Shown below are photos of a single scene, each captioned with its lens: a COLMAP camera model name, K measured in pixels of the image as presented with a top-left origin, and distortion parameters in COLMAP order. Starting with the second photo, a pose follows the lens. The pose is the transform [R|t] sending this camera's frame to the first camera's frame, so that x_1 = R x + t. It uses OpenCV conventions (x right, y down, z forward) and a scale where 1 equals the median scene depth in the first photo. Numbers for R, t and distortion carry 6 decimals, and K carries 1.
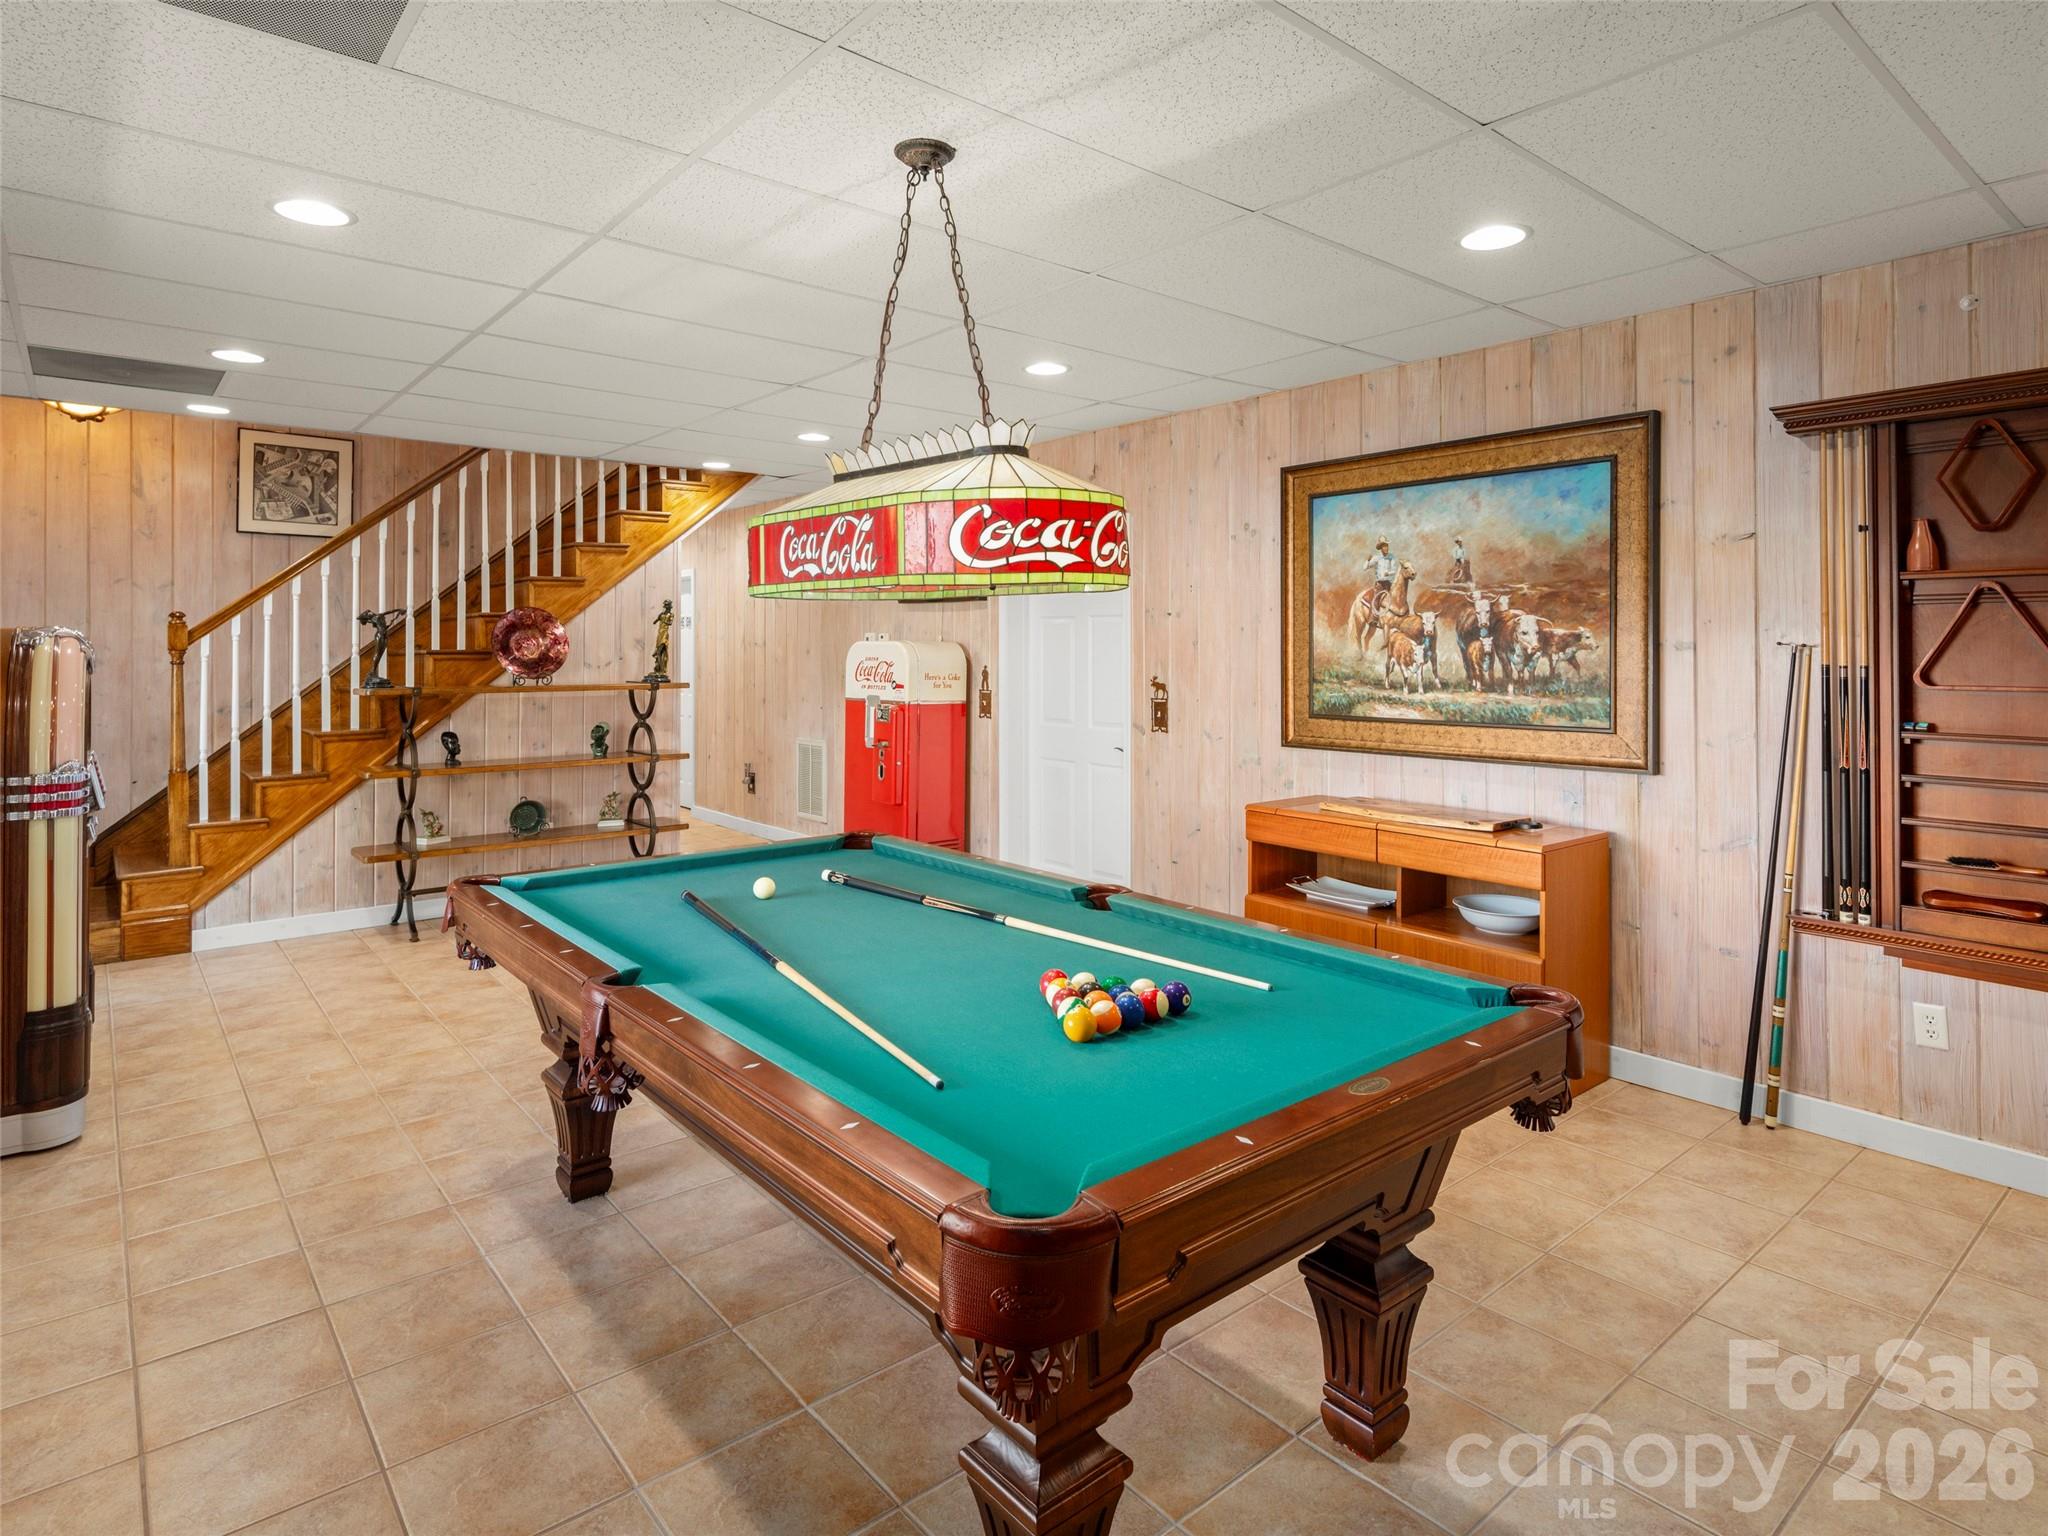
lens RADIAL K [[1113.0, 0, 1020.3], [0, 1113.0, 790.5], [0, 0, 1]] dist [0.011038, -0.003917]
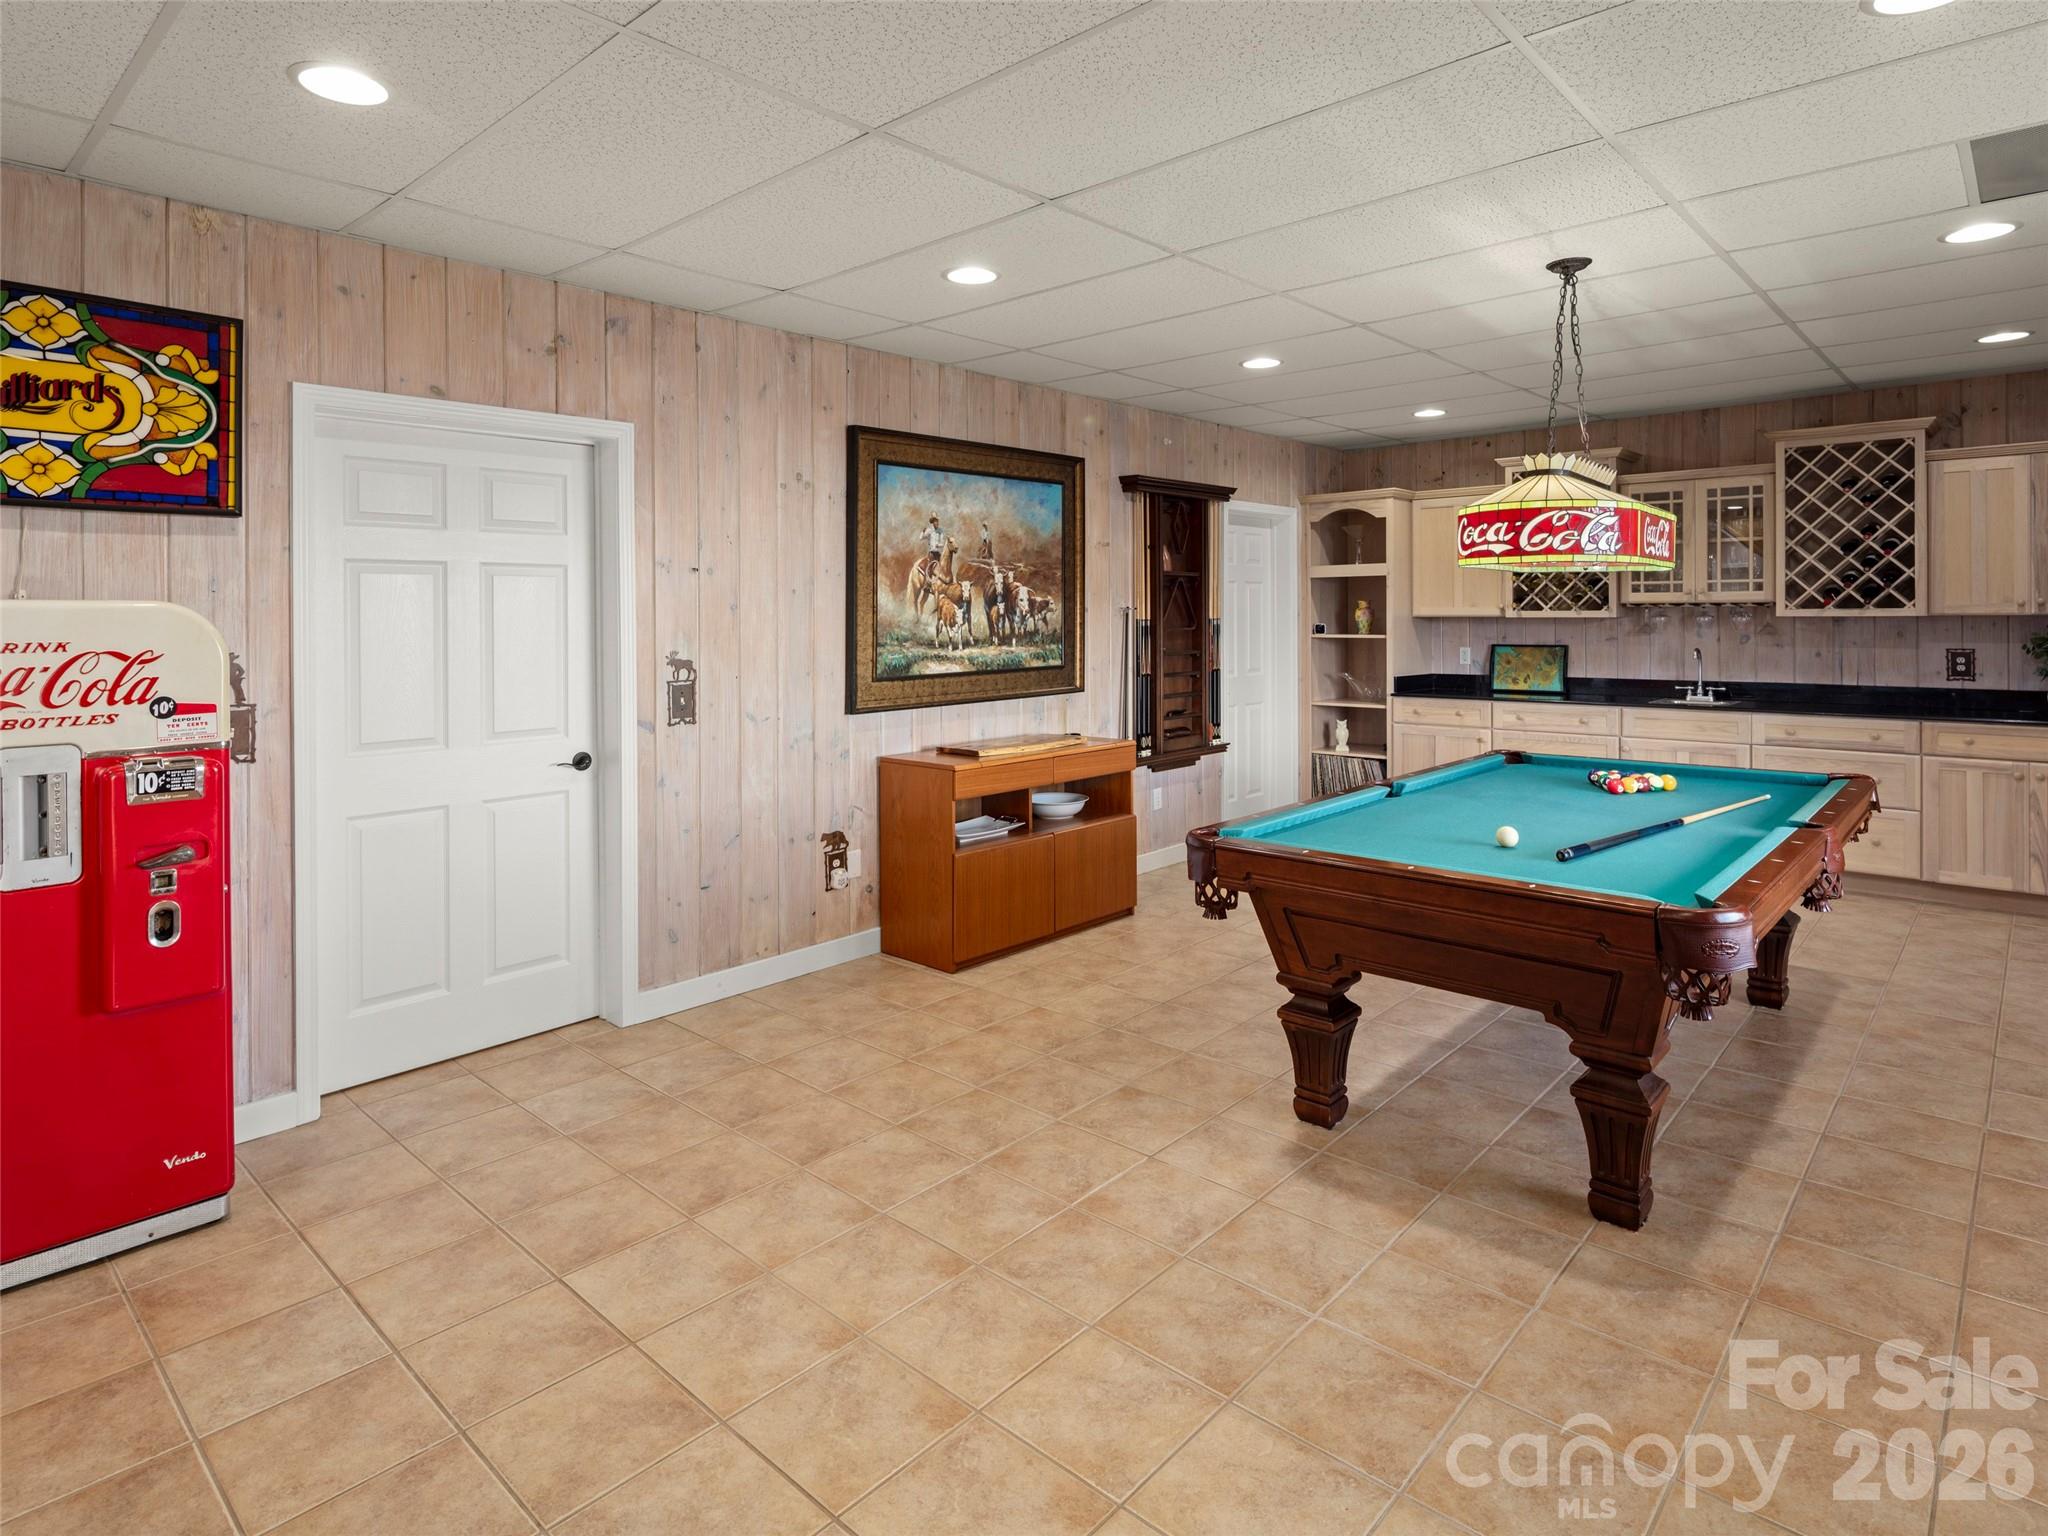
lens RADIAL K [[1113.0, 0, 1041.5], [0, 1113.0, 751.2], [0, 0, 1]] dist [0.011038, -0.003917]
pose [[-0.139359, -0.125197, 0.982296, -0.815705], [0.132086, 0.980761, 0.143740, -0.138421], [-0.981393, 0.149779, -0.120141, 1.061378]]
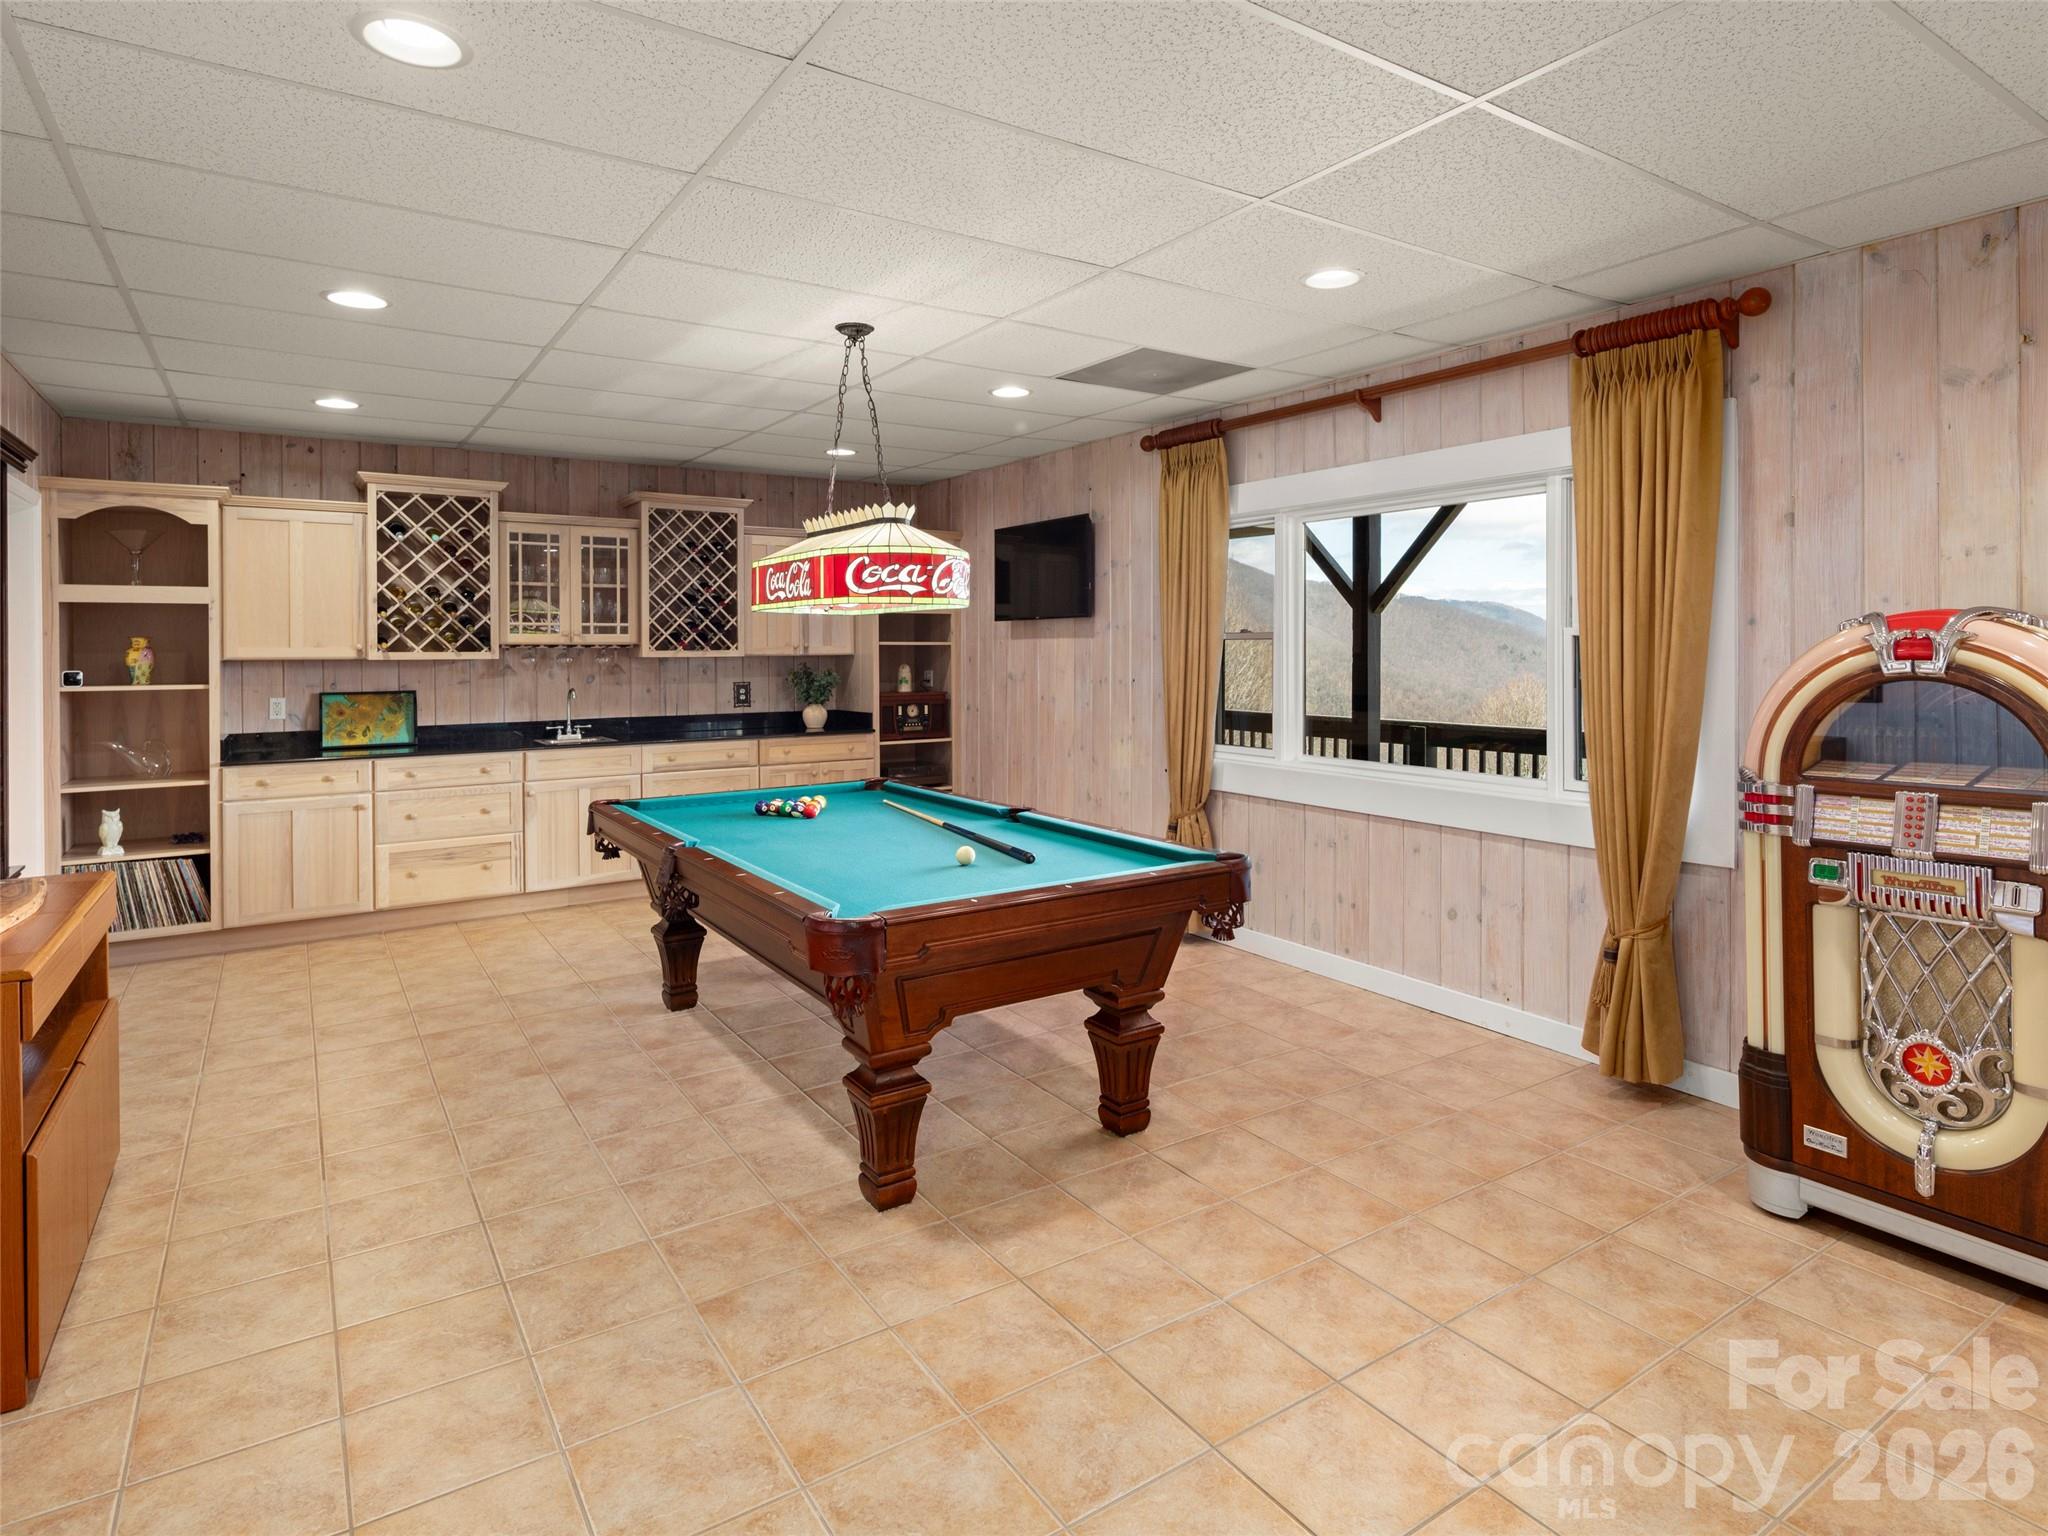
lens RADIAL K [[1113.0, 0, 1041.4], [0, 1113.0, 758.9], [0, 0, 1]] dist [0.011038, -0.003917]
pose [[-0.993528, -0.009637, 0.113179, -0.202116], [0.016175, 0.974238, 0.224942, -0.189691], [-0.112431, 0.225317, -0.967777, 1.488530]]
